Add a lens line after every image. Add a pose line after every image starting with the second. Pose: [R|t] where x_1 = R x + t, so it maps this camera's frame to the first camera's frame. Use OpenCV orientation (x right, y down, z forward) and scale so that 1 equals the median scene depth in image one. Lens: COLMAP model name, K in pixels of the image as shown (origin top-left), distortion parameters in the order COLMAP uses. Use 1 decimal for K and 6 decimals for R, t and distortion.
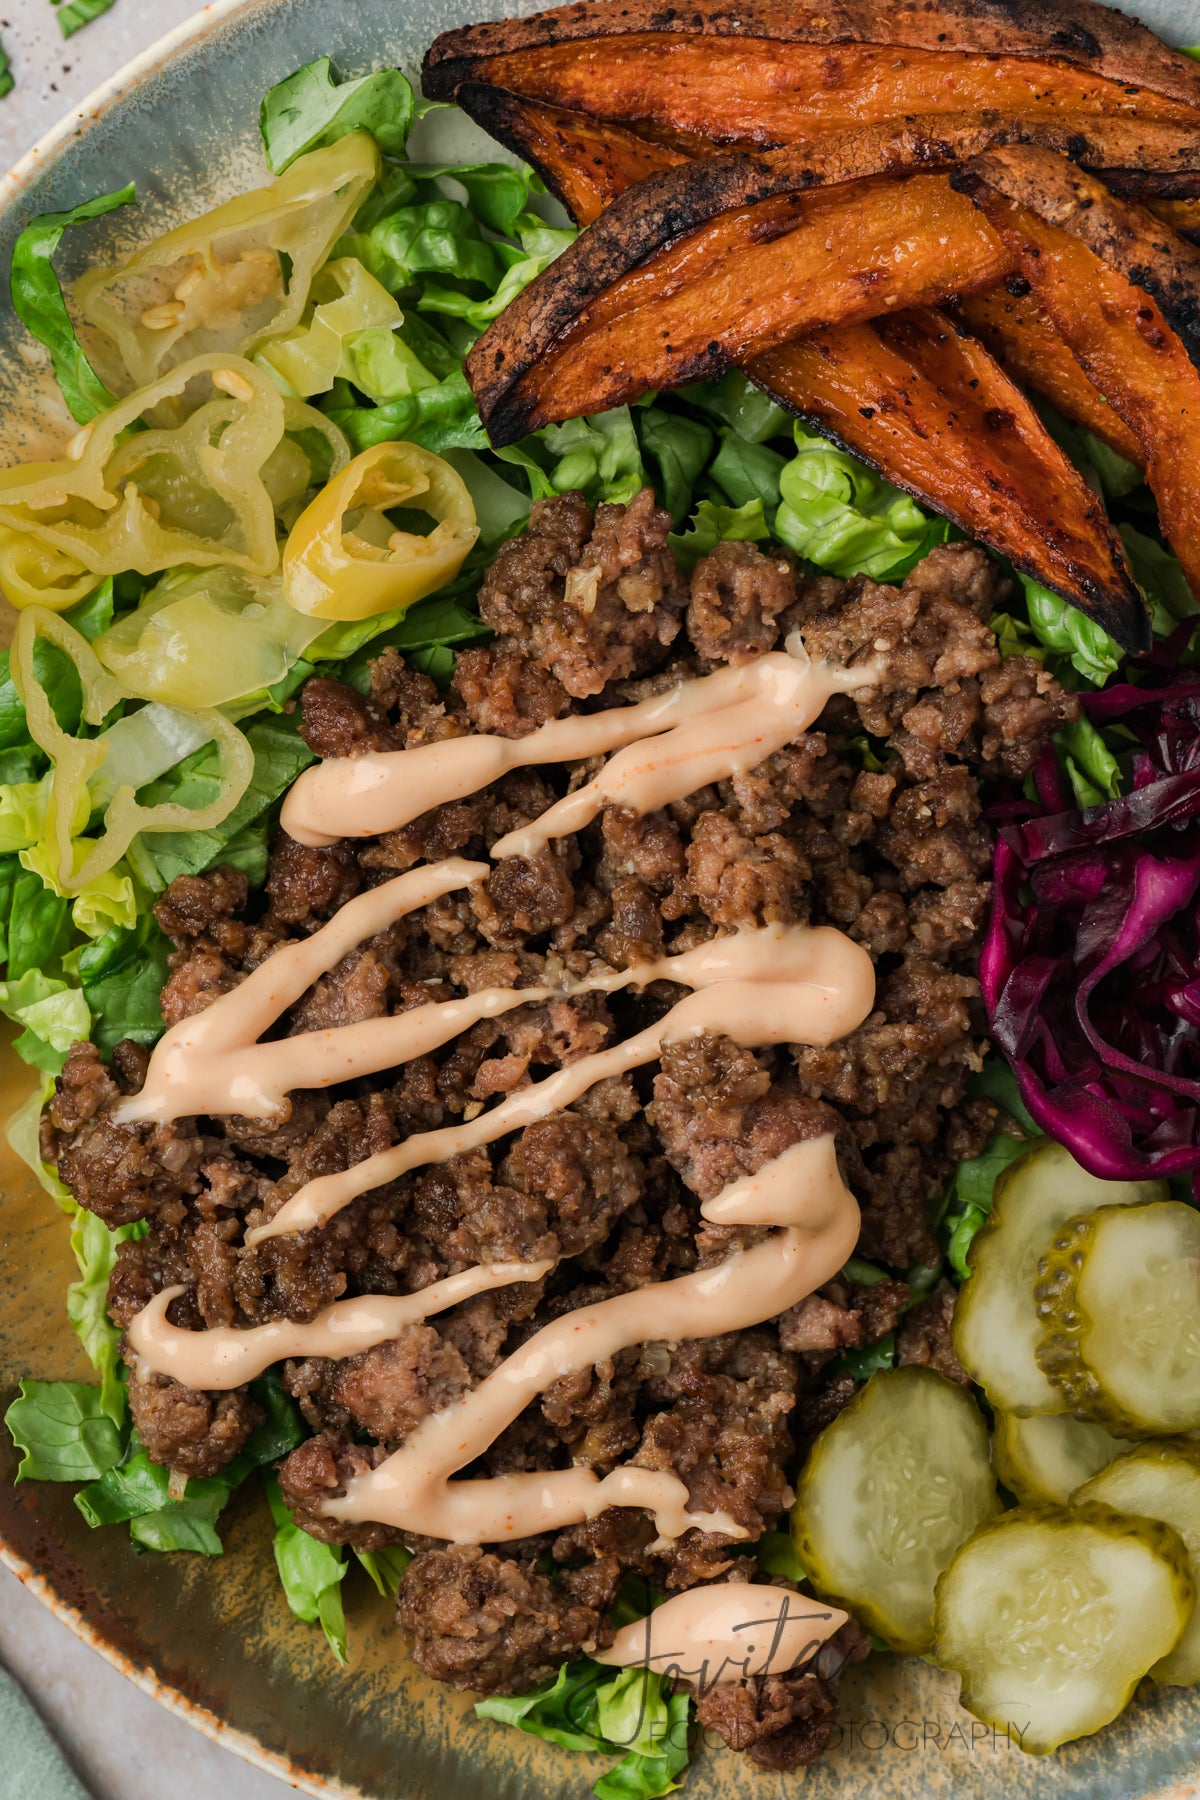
lens RADIAL K [[7245.6, 0, 600.0], [0, 7245.6, 900.0], [0, 0, 1]] dist [-0.088447, 2.910006]
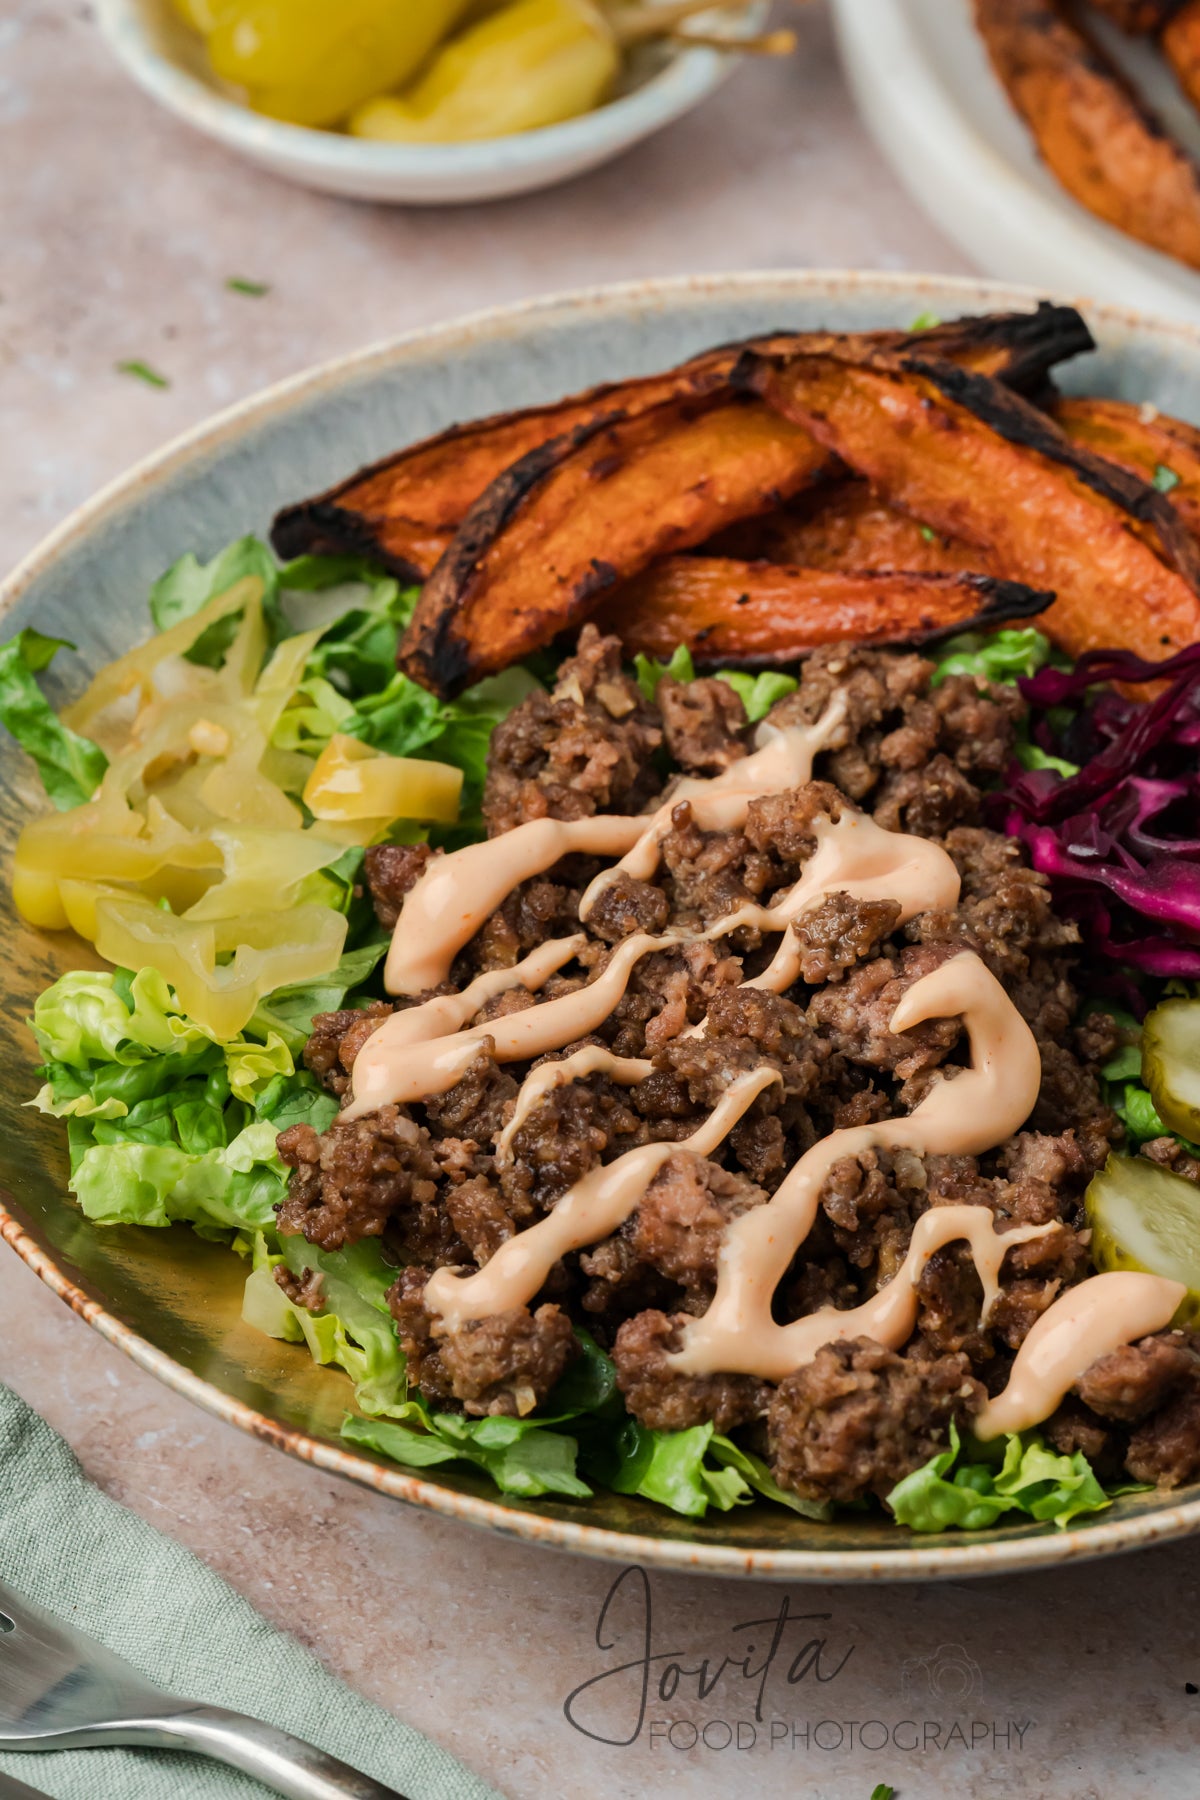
lens RADIAL K [[7245.6, 0, 600.0], [0, 7245.6, 900.0], [0, 0, 1]] dist [-0.088447, 2.910006]
pose [[0.926750, -0.264687, 0.266601, -0.299216], [0.374788, 0.602521, -0.704630, 0.753153], [0.025874, 0.752934, 0.657587, 0.288299]]
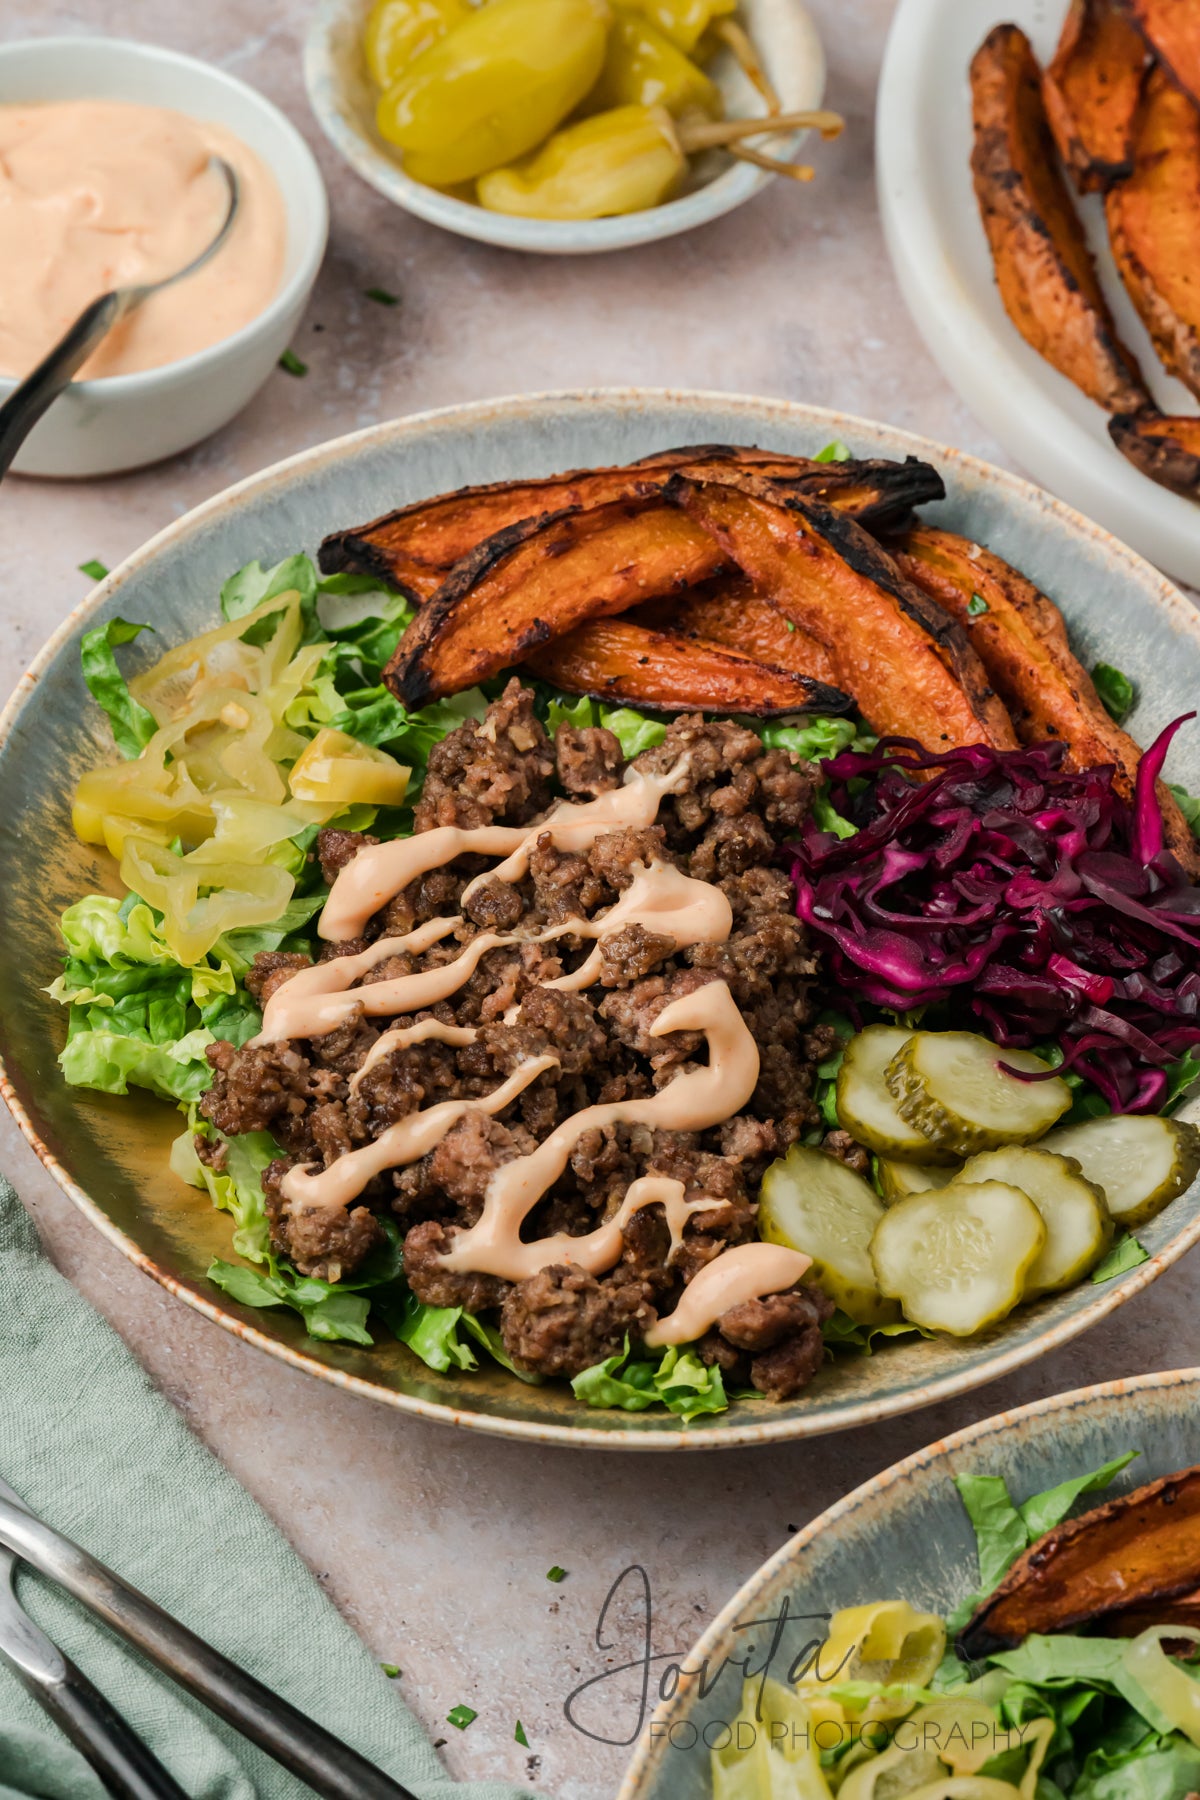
lens RADIAL K [[7245.6, 0, 600.0], [0, 7245.6, 900.0], [0, 0, 1]] dist [-0.088447, 2.910006]
pose [[0.977226, -0.156226, 0.143604, -0.201599], [0.212183, 0.727939, -0.651984, 0.973410], [-0.002678, 0.667607, 0.744509, -0.113847]]
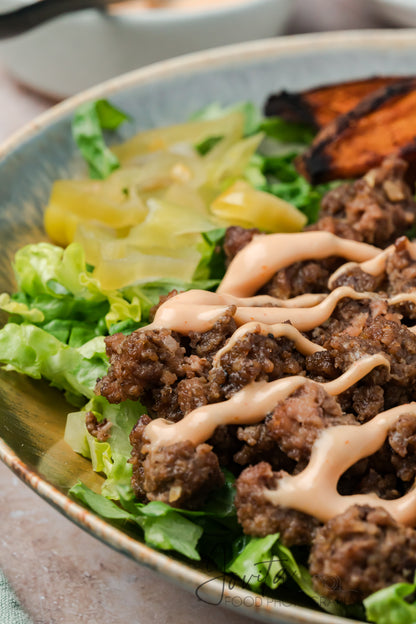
lens RADIAL K [[2590.0, 0, 208.0], [0, 2590.0, 312.0], [0, 0, 1]] dist [0.051569, -1.137581]
pose [[0.997957, 0.004796, 0.063712, -0.089332], [0.051734, 0.524534, -0.849817, 0.568135], [-0.037494, 0.851376, 0.523214, 0.653965]]
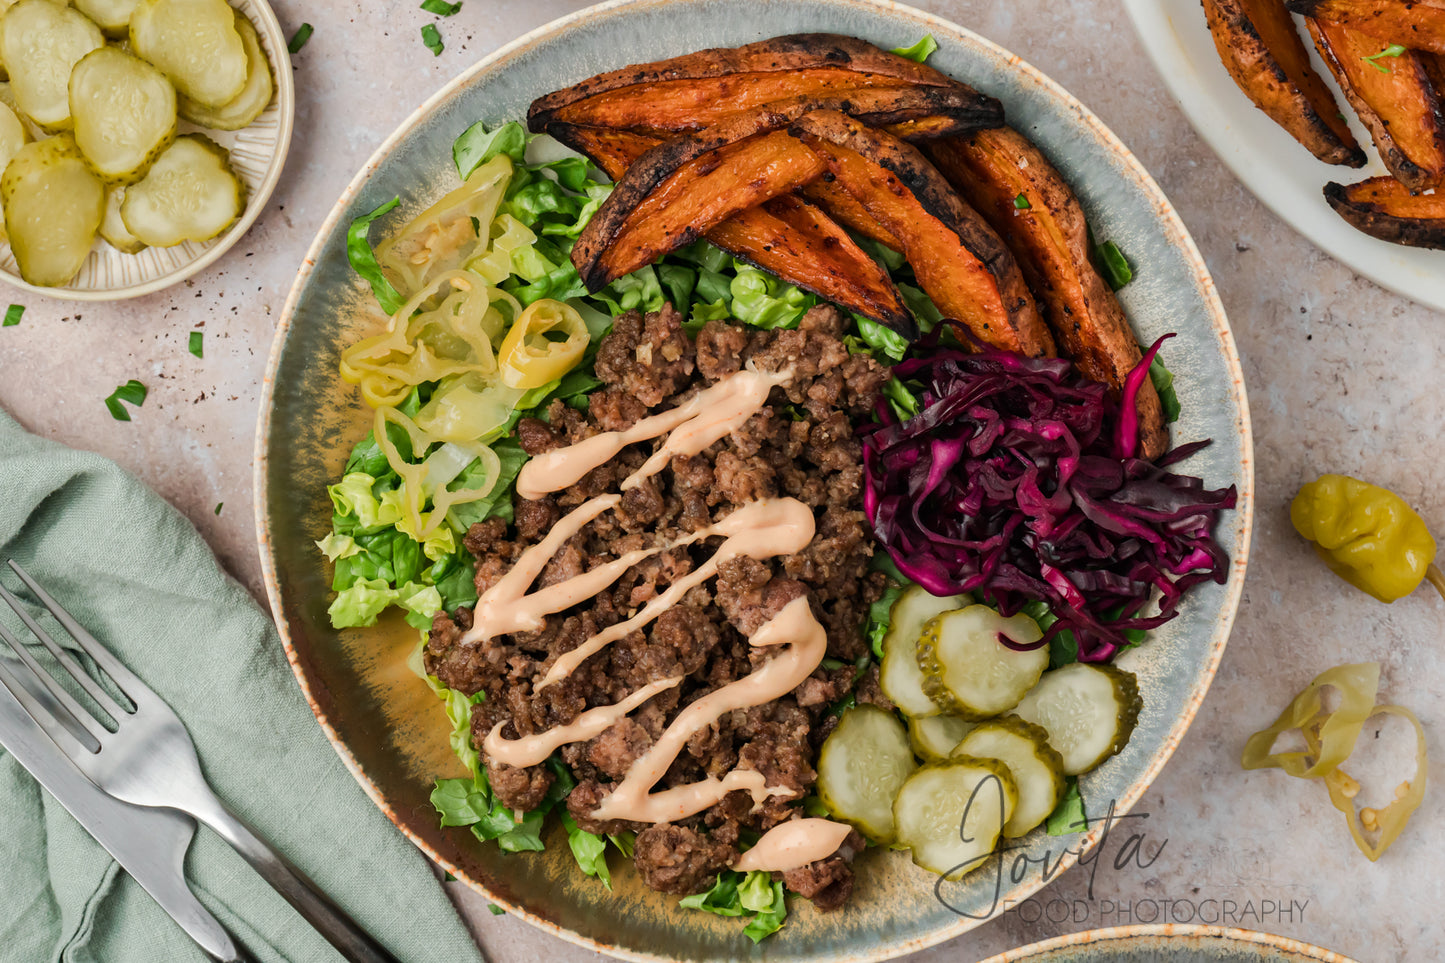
lens RADIAL K [[5816.6, 0, 722.5], [0, 5816.6, 481.5], [0, 0, 1]] dist [-0.088447, 2.910006]
pose [[0.987145, -0.159121, 0.015006, -0.011003], [0.159577, 0.986496, -0.036891, 0.057153], [-0.008933, 0.038811, 0.999207, -0.652028]]
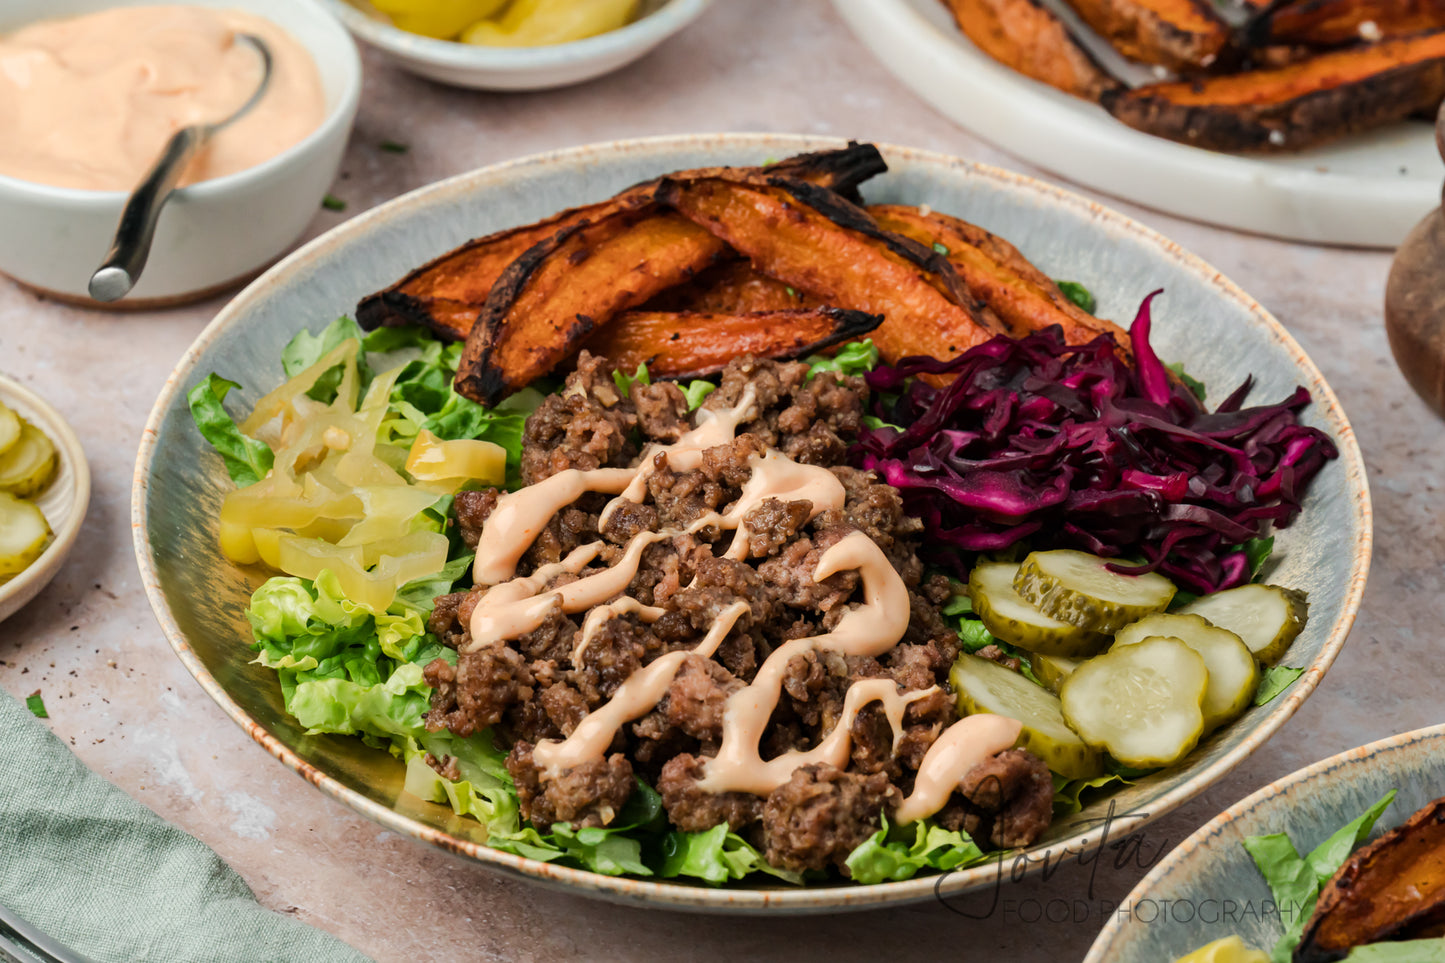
lens RADIAL K [[5816.6, 0, 722.5], [0, 5816.6, 481.5], [0, 0, 1]] dist [-0.088447, 2.910006]
pose [[0.879933, -0.286295, 0.379148, -0.490147], [0.475030, 0.516708, -0.712292, 0.946120], [0.008017, 0.806876, 0.590667, 0.207289]]
